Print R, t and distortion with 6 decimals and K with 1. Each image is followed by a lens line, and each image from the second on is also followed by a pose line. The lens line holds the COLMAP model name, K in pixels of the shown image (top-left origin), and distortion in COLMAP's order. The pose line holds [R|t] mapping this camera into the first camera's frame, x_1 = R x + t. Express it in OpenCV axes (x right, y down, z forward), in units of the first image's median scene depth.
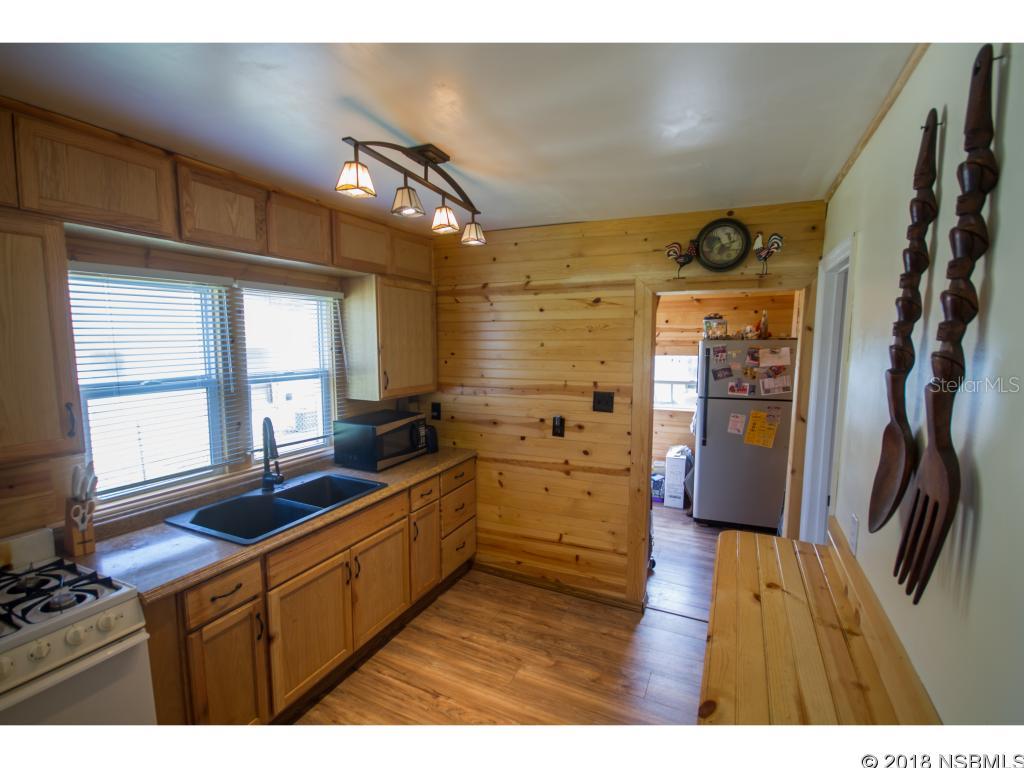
lens RADIAL K [[471.3, 0, 515.1], [0, 471.3, 394.1], [0, 0, 1]] dist [0.000049, 0.000826]
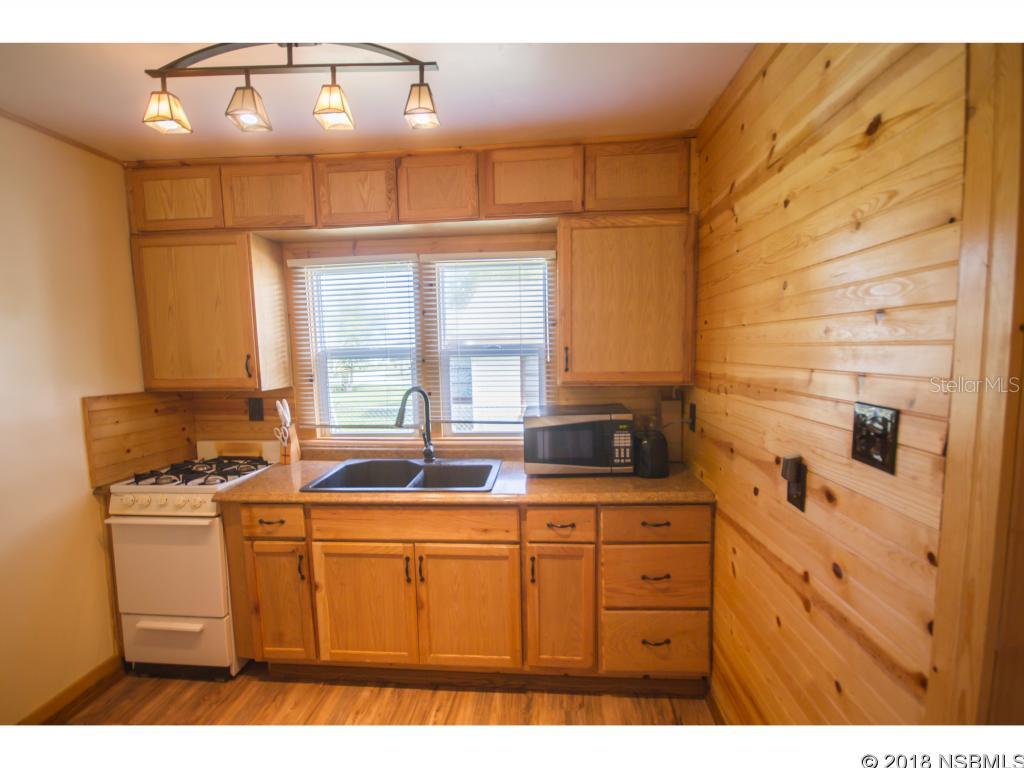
lens RADIAL K [[488.2, 0, 504.7], [0, 488.2, 396.1], [0, 0, 1]] dist [-0.001540, 0.000032]
pose [[0.351293, 0.085924, -0.932315, 0.517898], [-0.091390, 0.994172, 0.057190, -0.008750], [0.931795, 0.065113, 0.357098, 0.810416]]
